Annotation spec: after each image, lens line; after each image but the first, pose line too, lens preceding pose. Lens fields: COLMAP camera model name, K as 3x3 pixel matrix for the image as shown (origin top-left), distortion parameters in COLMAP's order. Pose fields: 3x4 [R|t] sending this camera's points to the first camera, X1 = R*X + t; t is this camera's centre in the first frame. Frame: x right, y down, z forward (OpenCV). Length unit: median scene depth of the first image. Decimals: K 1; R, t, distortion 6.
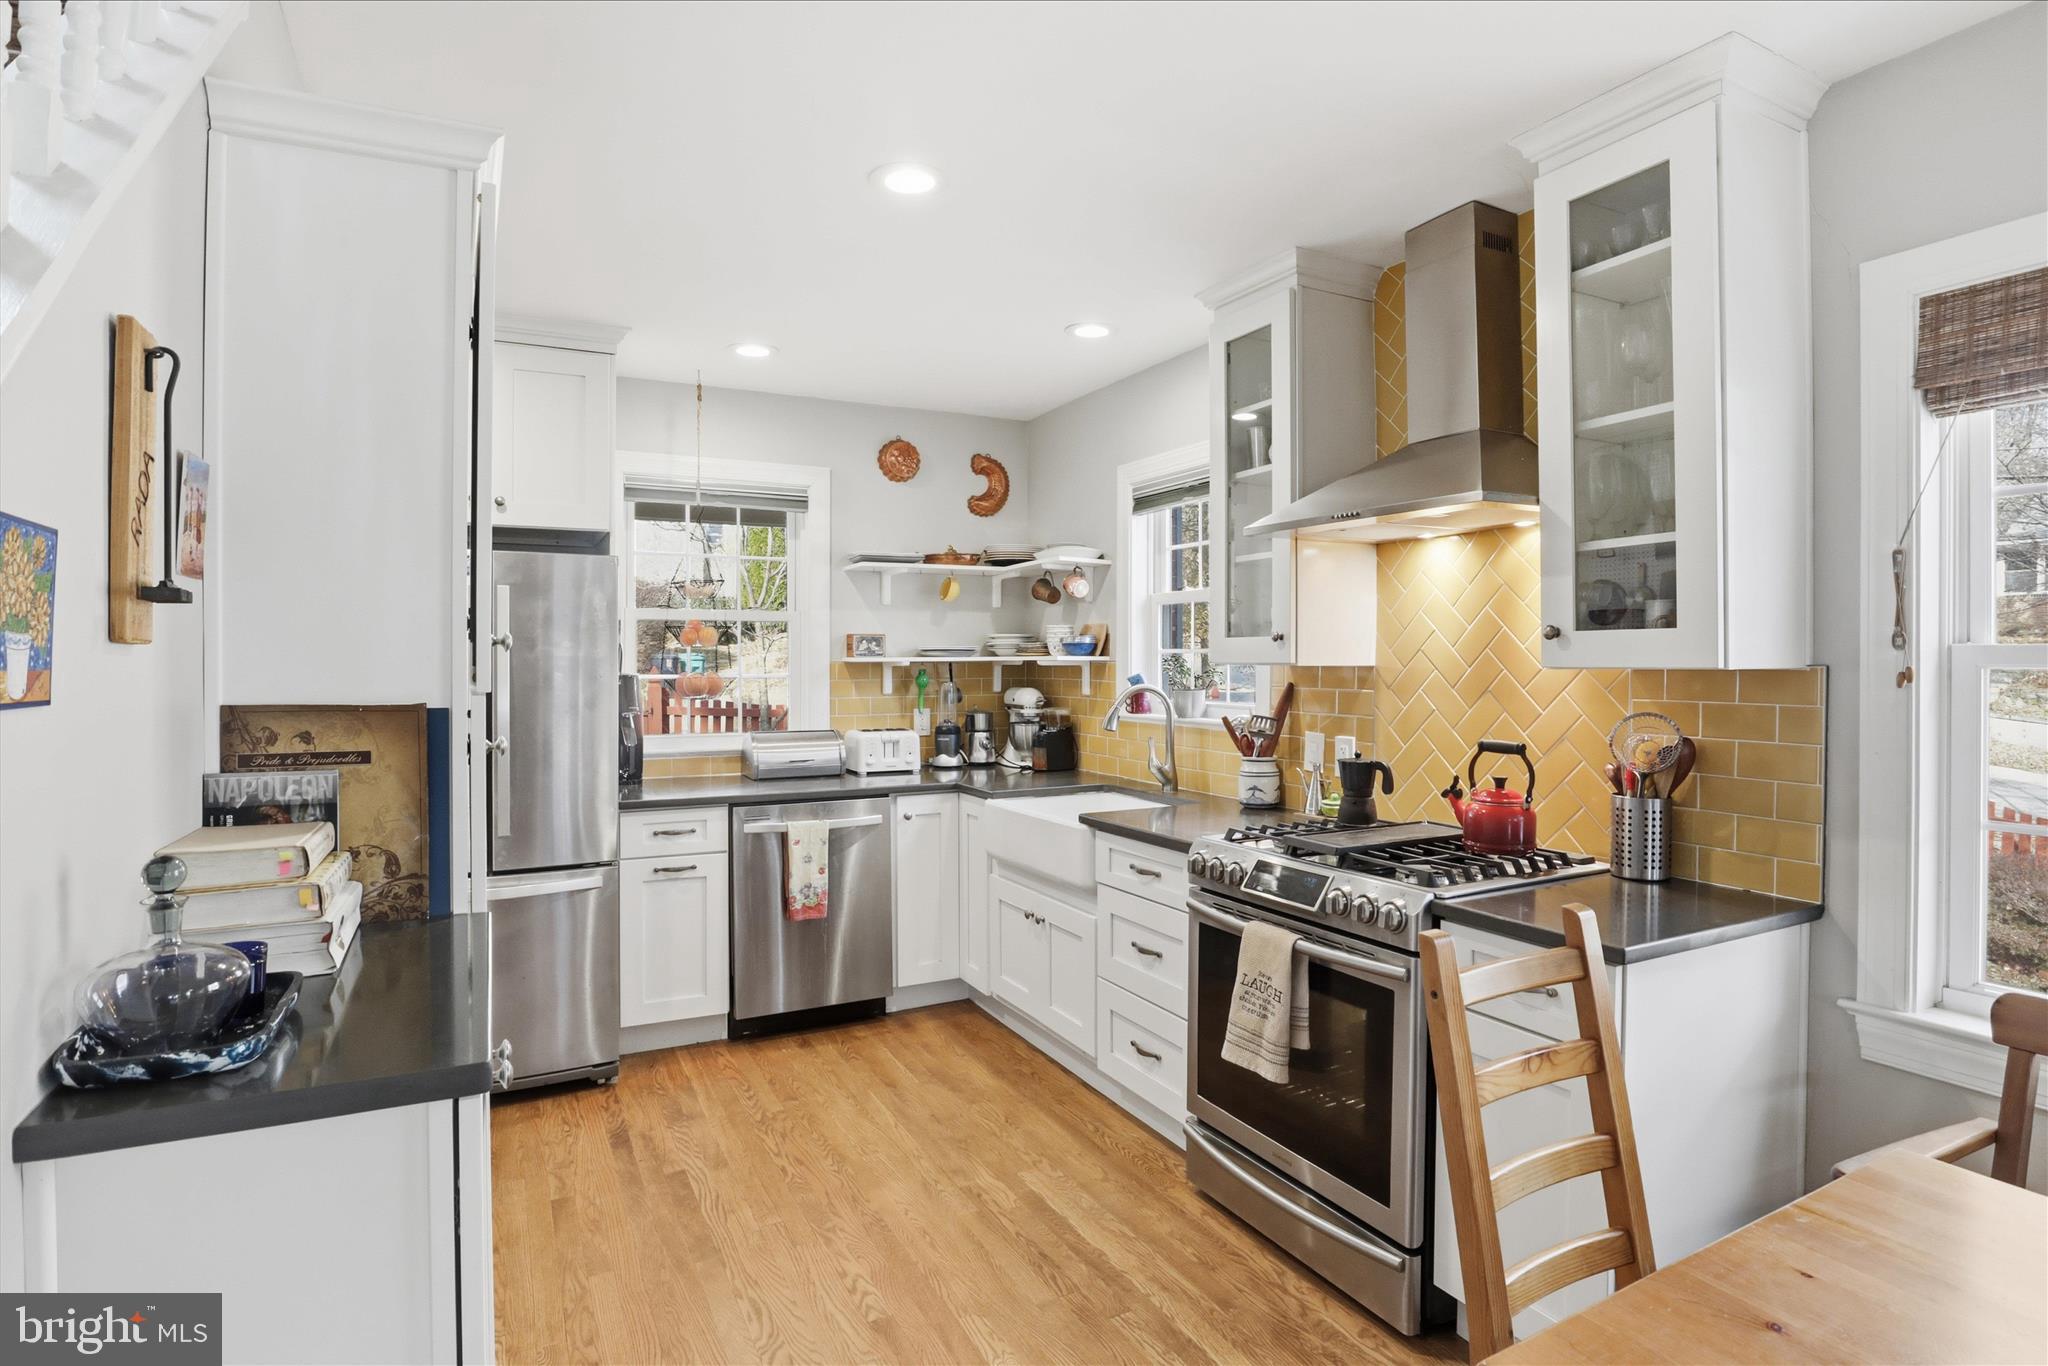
lens RADIAL K [[1045.6, 0, 1030.3], [0, 1045.6, 662.0], [0, 0, 1]] dist [-0.043474, 0.010750]
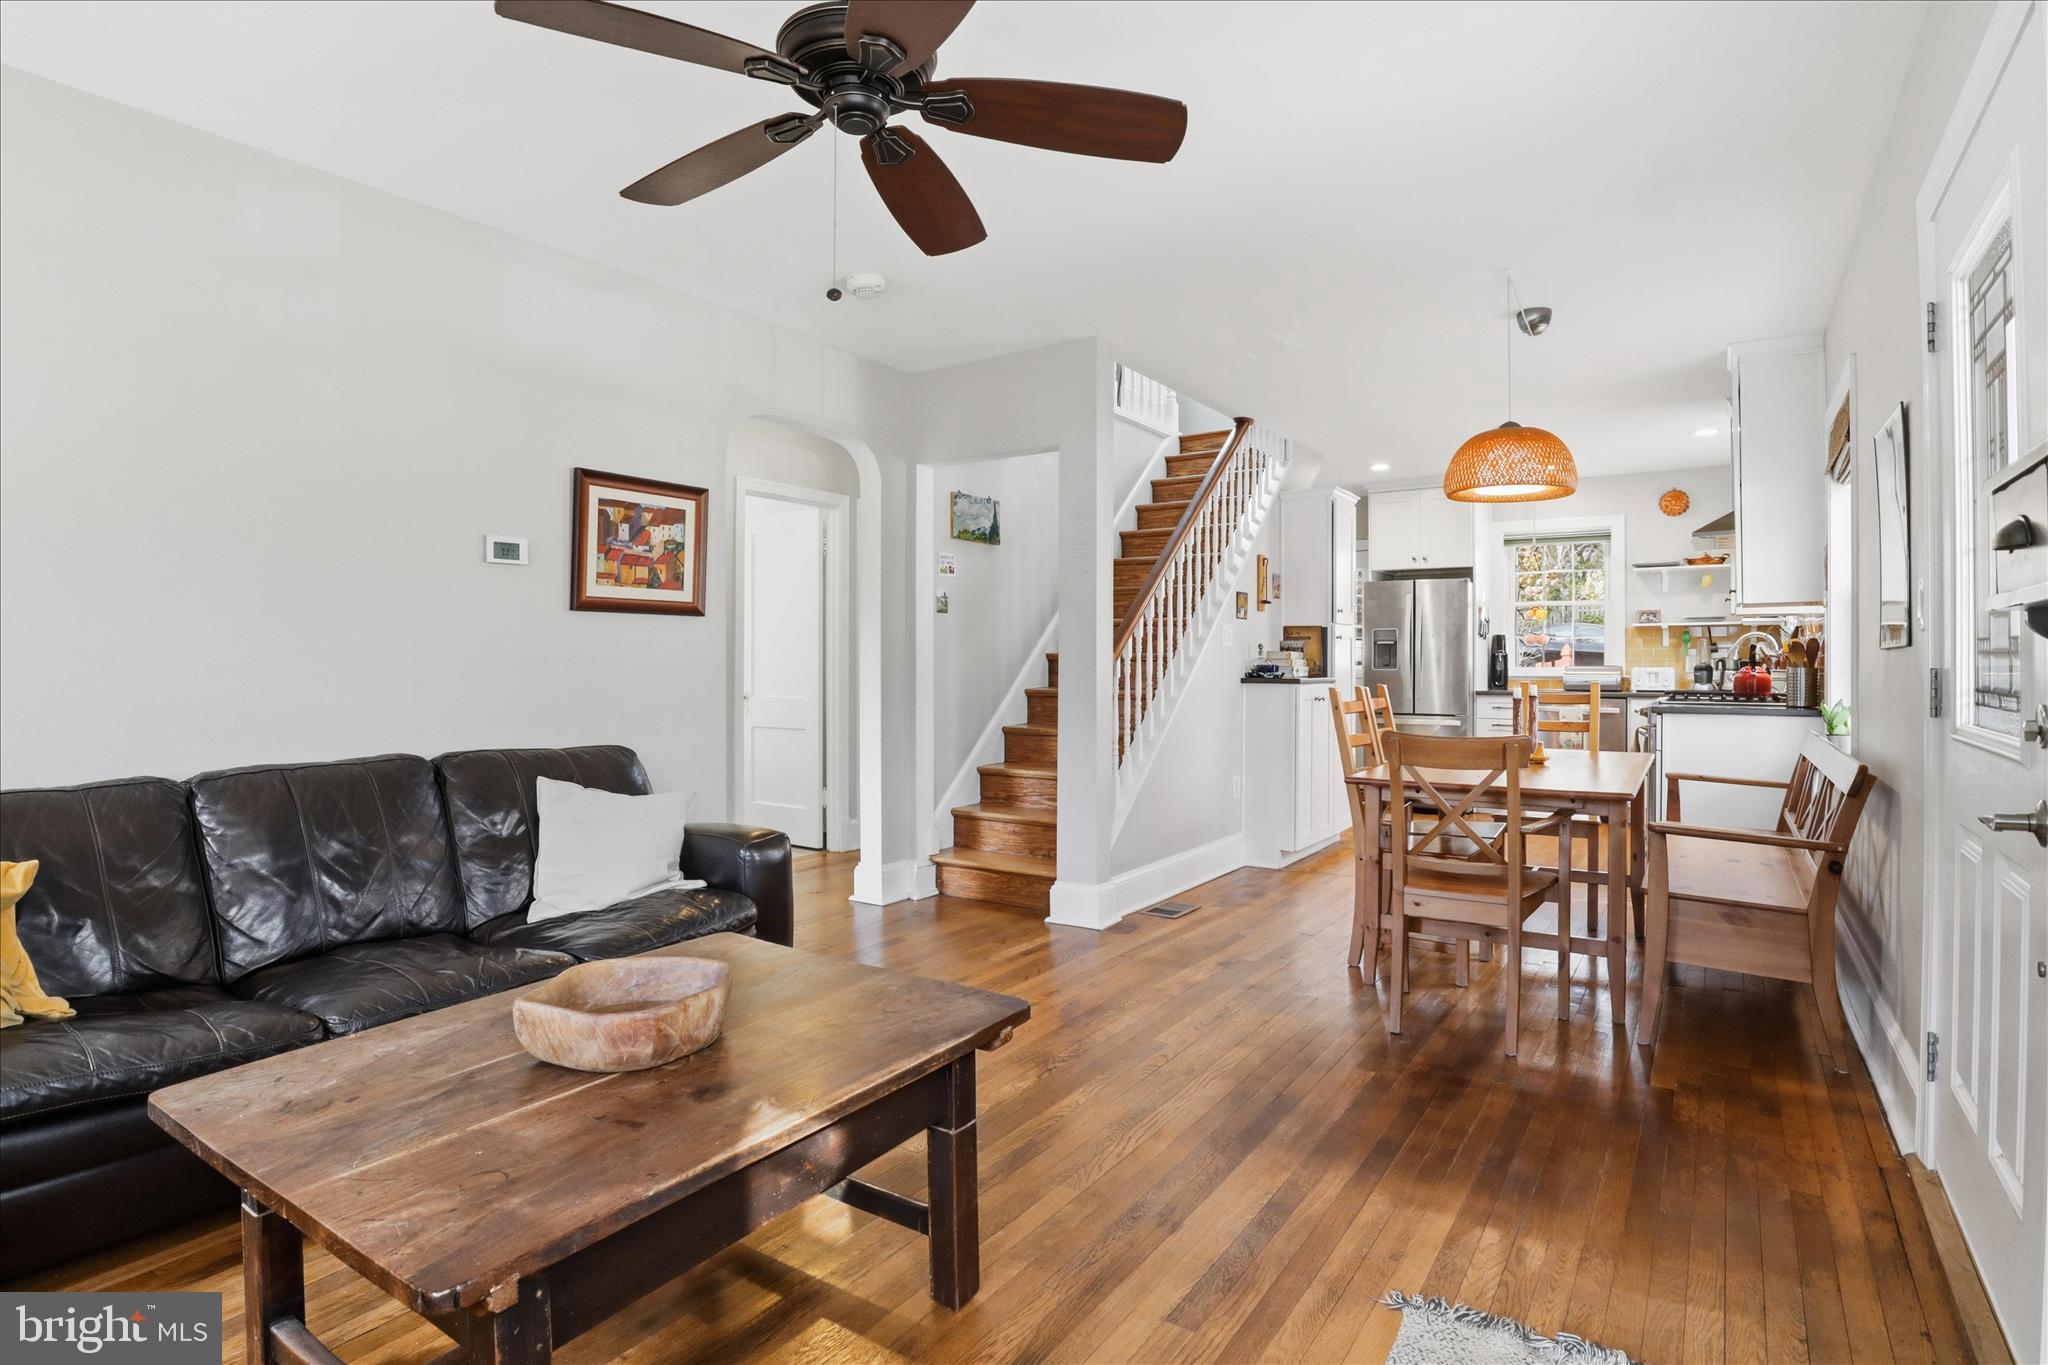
lens RADIAL K [[1045.6, 0, 1030.3], [0, 1045.6, 661.5], [0, 0, 1]] dist [-0.043474, 0.010750]
pose [[0.475983, 0.003121, -0.879449, 0.856745], [-0.005336, 0.999986, 0.000661, 0.062574], [0.879438, 0.004378, 0.475993, -0.687107]]
